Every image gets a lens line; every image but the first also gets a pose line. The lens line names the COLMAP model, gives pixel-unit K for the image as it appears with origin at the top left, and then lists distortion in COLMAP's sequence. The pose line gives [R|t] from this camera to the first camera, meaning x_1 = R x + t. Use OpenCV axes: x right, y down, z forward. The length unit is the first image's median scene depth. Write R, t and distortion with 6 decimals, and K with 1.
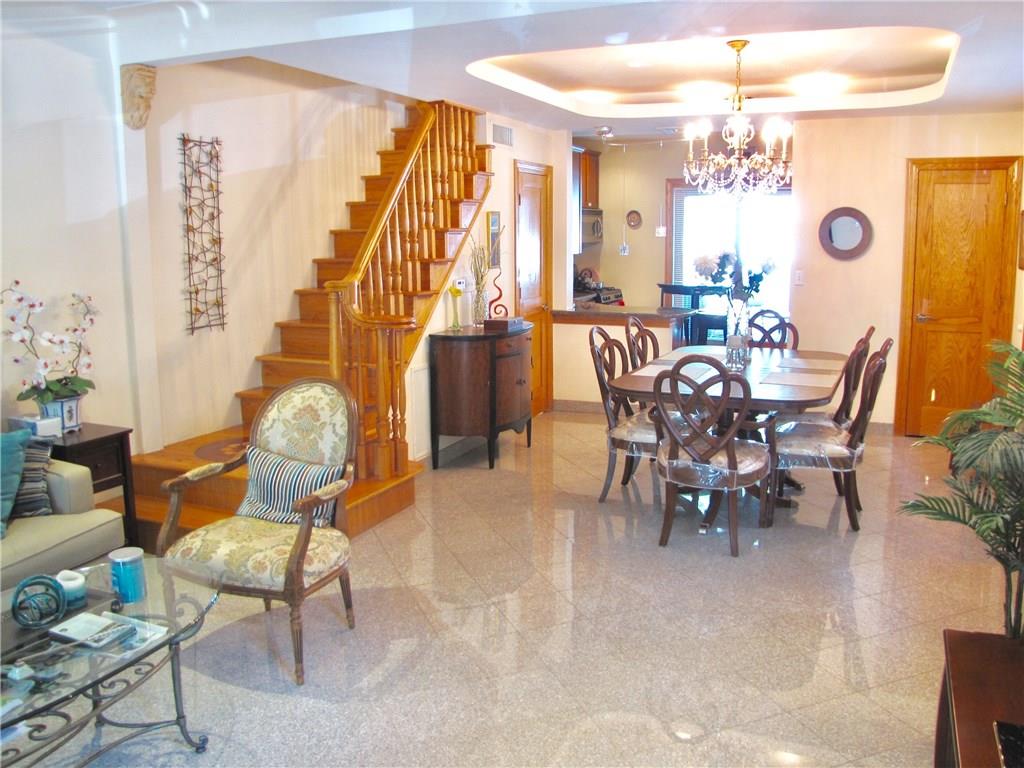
lens RADIAL K [[863.6, 0, 536.3], [0, 863.6, 366.9], [0, 0, 1]] dist [-0.176955, 0.151425]
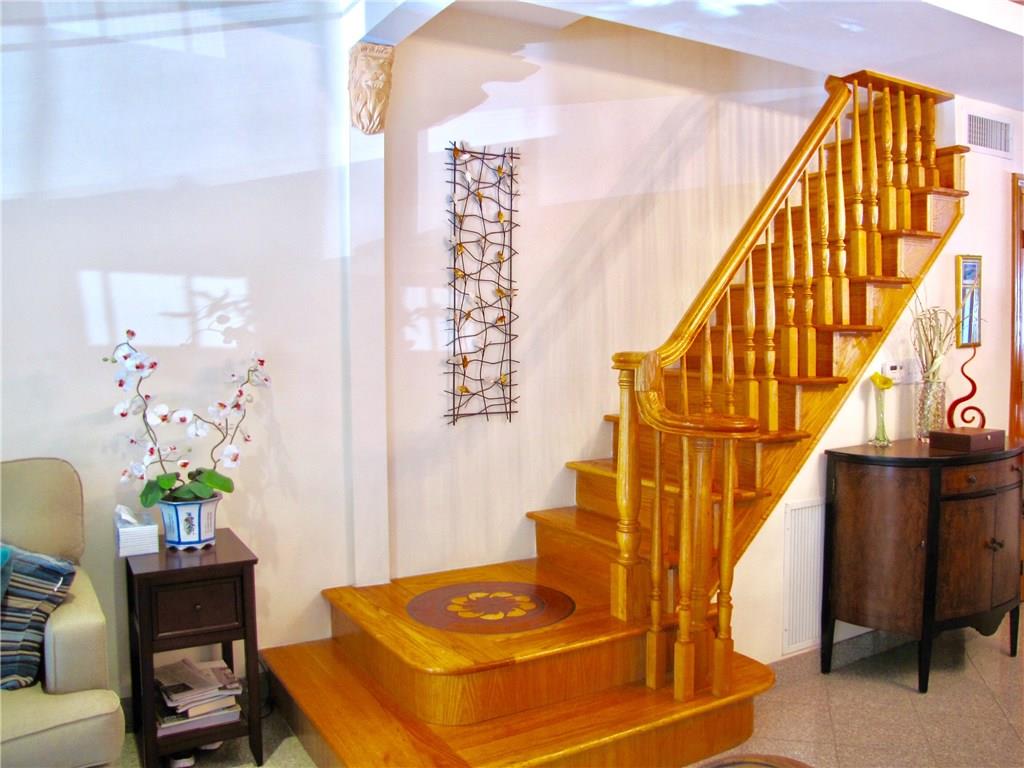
lens RADIAL K [[863.6, 0, 536.3], [0, 863.6, 366.9], [0, 0, 1]] dist [-0.176955, 0.151425]
pose [[0.809394, 0.025704, -0.586703, 0.059258], [-0.089839, 0.992702, -0.080448, -0.030824], [0.580354, 0.117823, 0.805796, 0.411858]]
